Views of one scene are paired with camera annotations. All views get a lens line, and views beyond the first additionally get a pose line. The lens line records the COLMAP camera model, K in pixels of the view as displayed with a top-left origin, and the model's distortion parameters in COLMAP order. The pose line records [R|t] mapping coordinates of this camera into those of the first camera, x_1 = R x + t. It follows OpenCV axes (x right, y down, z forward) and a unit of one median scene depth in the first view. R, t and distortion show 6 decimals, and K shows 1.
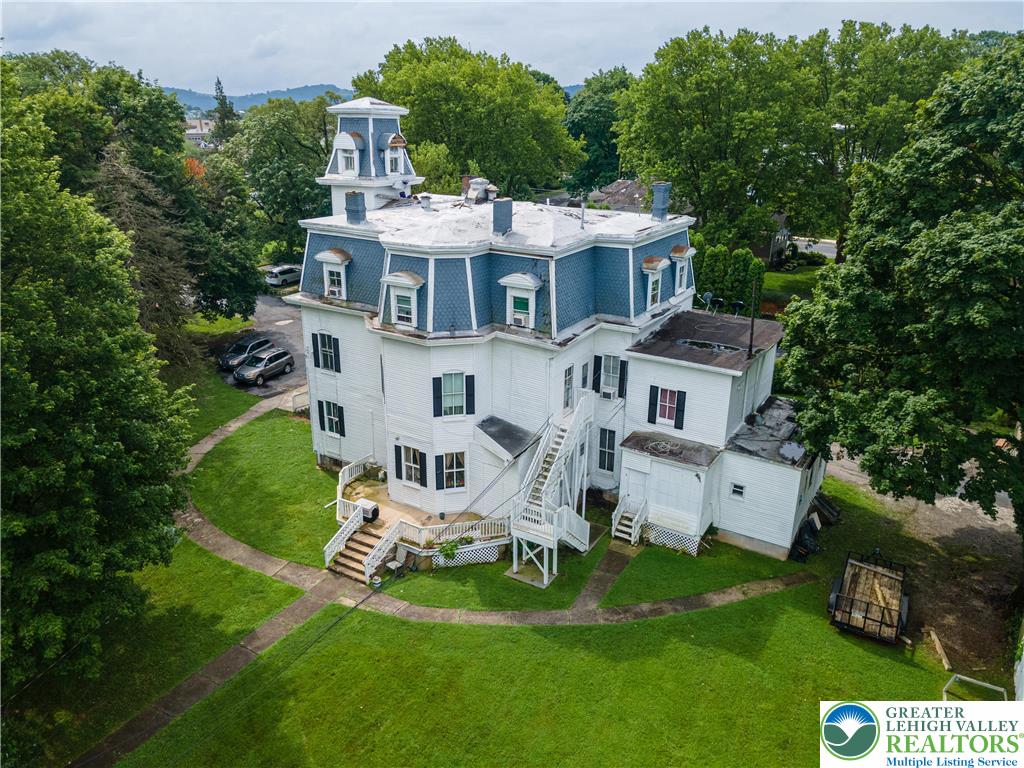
lens RADIAL K [[730.1, 0, 509.1], [0, 730.1, 377.4], [0, 0, 1]] dist [0.032120, 0.026680]
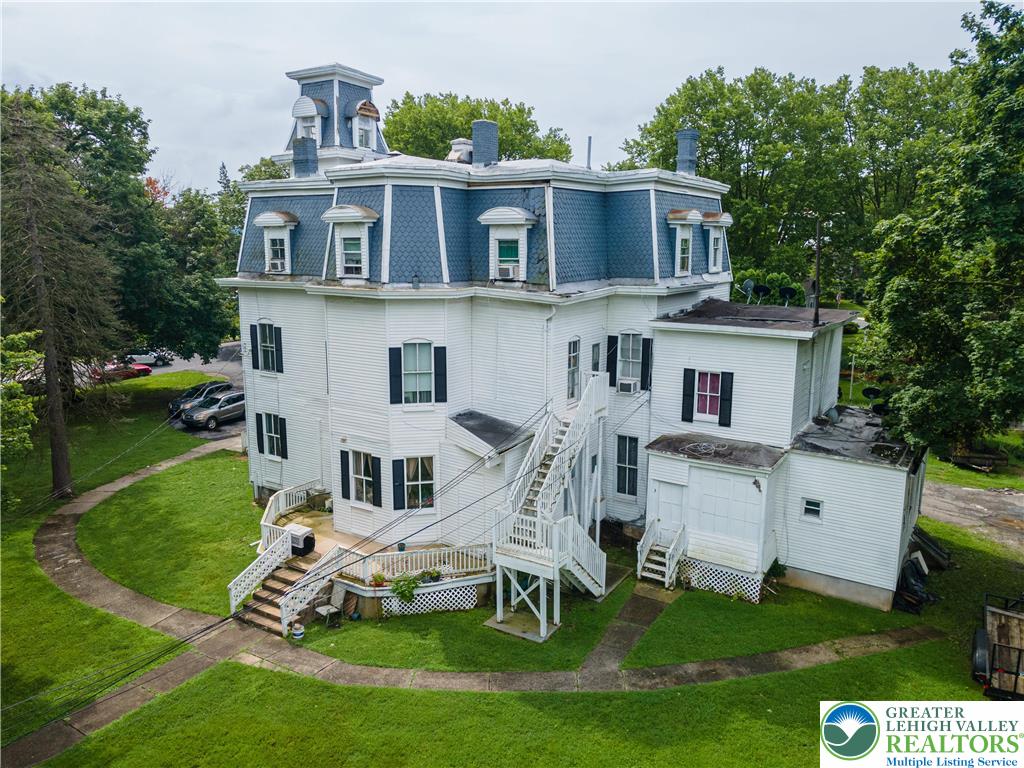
lens RADIAL K [[730.1, 0, 509.8], [0, 730.1, 383.5], [0, 0, 1]] dist [0.032120, 0.026680]
pose [[0.999830, -0.002711, -0.018220, 0.029768], [-0.000130, 0.988051, -0.154128, 0.144000], [0.018420, 0.154104, 0.987883, 0.266162]]
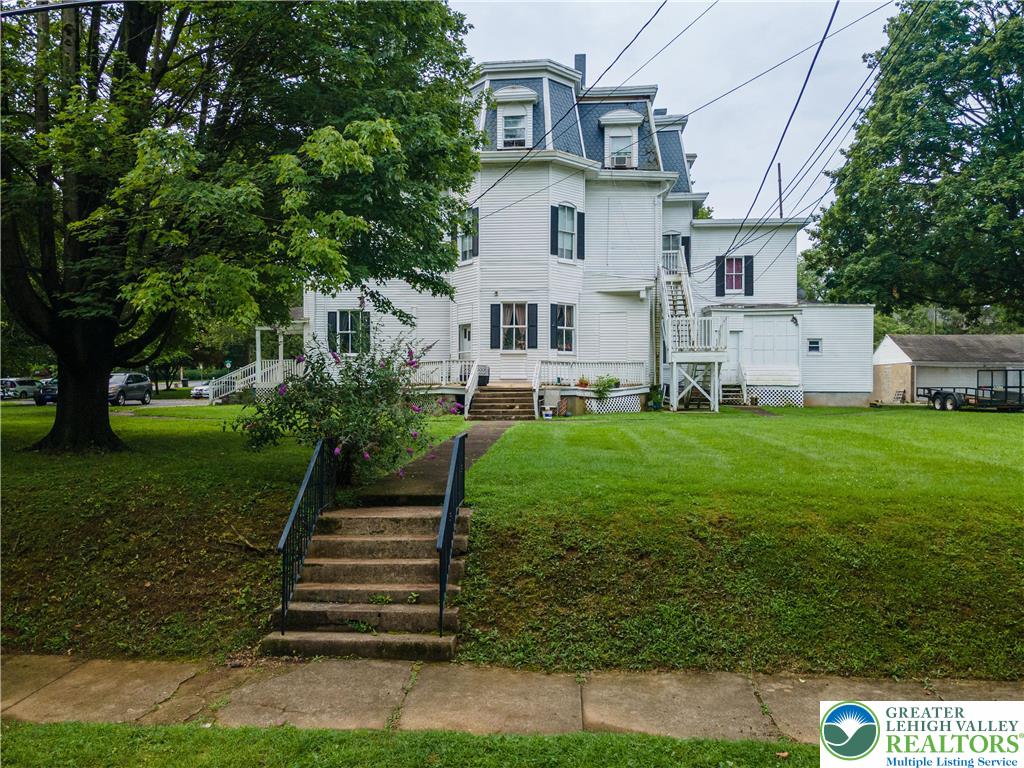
lens RADIAL K [[730.1, 0, 514.4], [0, 730.1, 382.0], [0, 0, 1]] dist [0.032120, 0.026680]
pose [[0.893755, -0.008702, 0.448471, -0.521739], [0.157639, 0.942129, -0.295877, 0.438729], [-0.419943, 0.335138, 0.843404, 0.328472]]
